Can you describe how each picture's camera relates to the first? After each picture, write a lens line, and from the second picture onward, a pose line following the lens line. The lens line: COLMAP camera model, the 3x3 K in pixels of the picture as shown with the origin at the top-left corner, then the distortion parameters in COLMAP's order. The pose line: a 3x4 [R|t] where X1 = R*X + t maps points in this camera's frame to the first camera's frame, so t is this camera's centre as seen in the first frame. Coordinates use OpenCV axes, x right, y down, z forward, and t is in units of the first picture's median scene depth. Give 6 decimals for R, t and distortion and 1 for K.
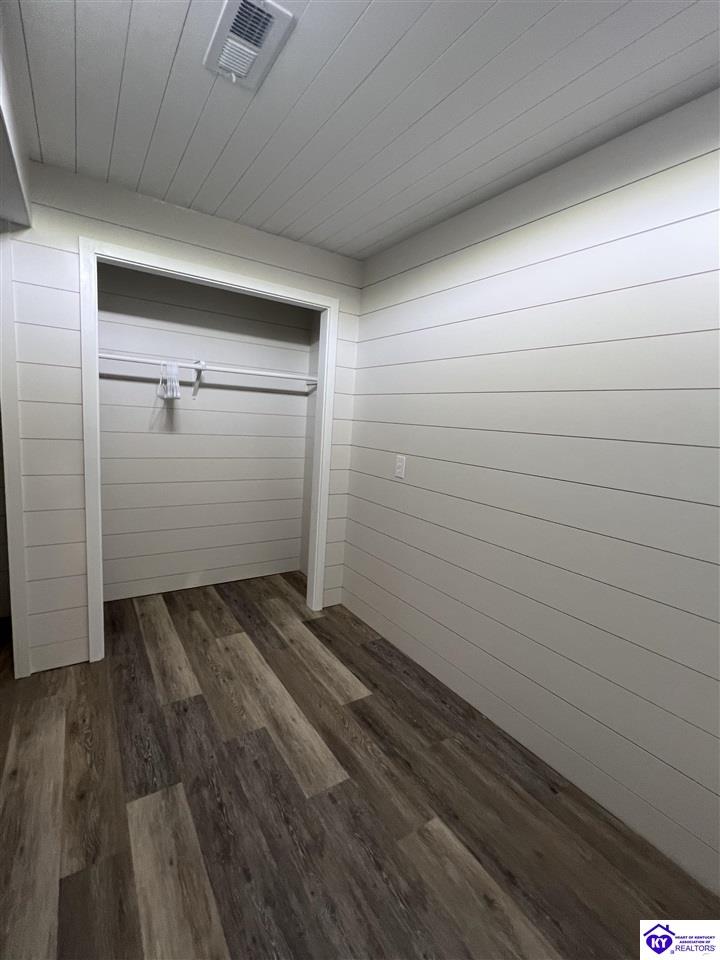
lens RADIAL K [[422.0, 0, 360.0], [0, 422.0, 480.0], [0, 0, 1]] dist [0.000178, 0.000000]
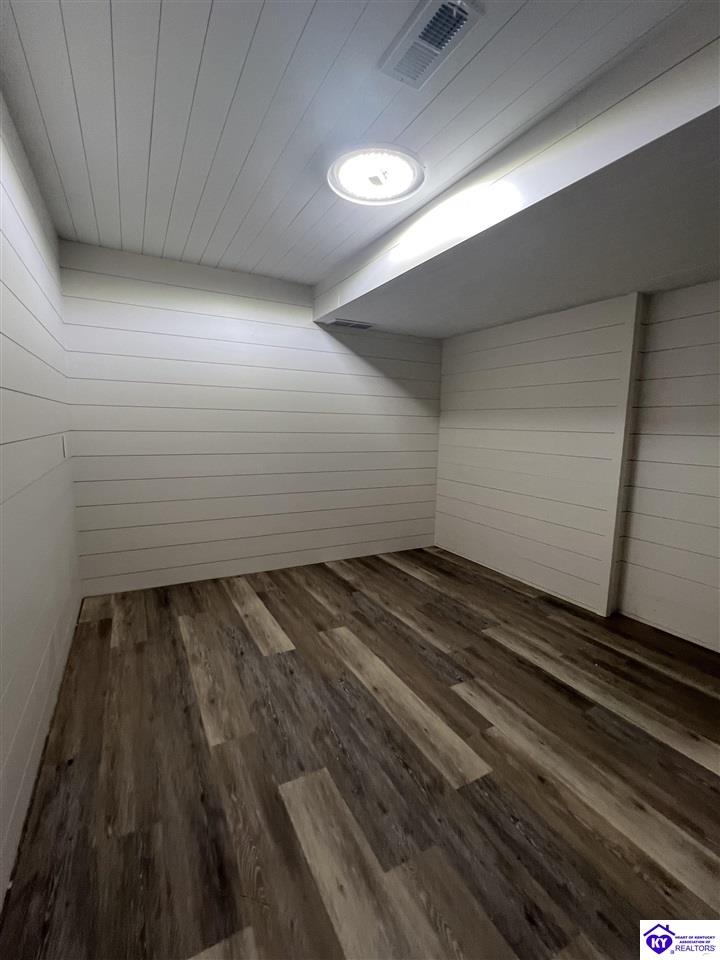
lens RADIAL K [[422.0, 0, 360.0], [0, 422.0, 480.0], [0, 0, 1]] dist [0.000178, 0.000000]
pose [[-0.992646, -0.095792, 0.074017, -0.206987], [-0.071407, 0.957056, 0.280971, -0.196030], [-0.097753, 0.273620, -0.956858, 1.696022]]
